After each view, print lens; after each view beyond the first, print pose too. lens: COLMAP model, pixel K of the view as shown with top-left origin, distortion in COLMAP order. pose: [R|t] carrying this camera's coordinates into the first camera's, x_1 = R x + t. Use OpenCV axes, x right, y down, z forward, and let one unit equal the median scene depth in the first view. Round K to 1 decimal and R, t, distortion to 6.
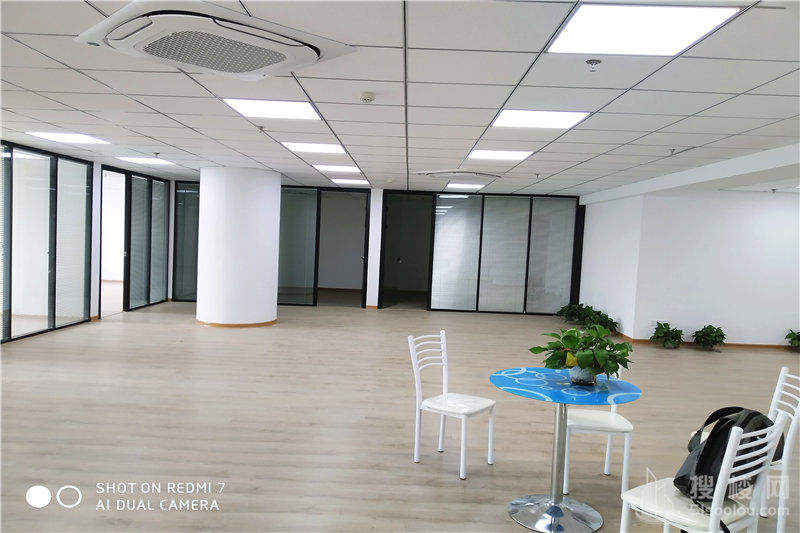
lens RADIAL K [[618.9, 0, 398.3], [0, 618.9, 275.1], [0, 0, 1]] dist [0.060970, -0.105335]
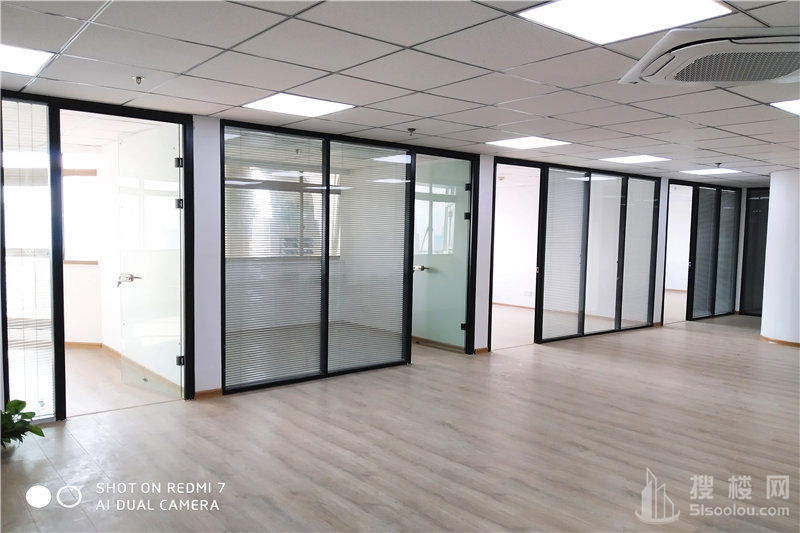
lens RADIAL K [[632.6, 0, 411.3], [0, 632.6, 274.7], [0, 0, 1]] dist [0.032585, -0.004956]
pose [[0.659656, 0.022801, -0.751222, 0.047048], [-0.037211, 0.999305, -0.002345, 0.002861], [0.750646, 0.029501, 0.660045, -0.030082]]
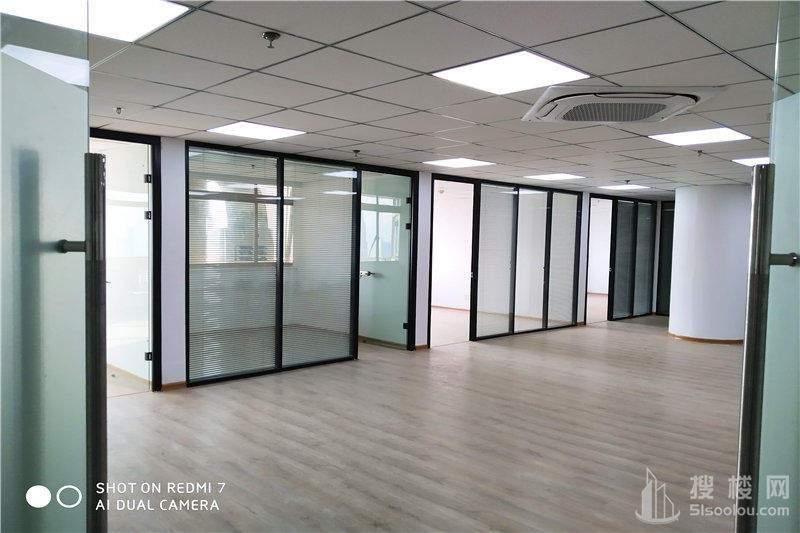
lens RADIAL K [[618.9, 0, 398.3], [0, 618.9, 275.1], [0, 0, 1]] dist [0.060970, -0.105335]
pose [[0.701963, 0.012338, -0.712106, 0.103416], [-0.033534, 0.999314, -0.015742, 0.006981], [0.711423, 0.034930, 0.701895, -0.071049]]
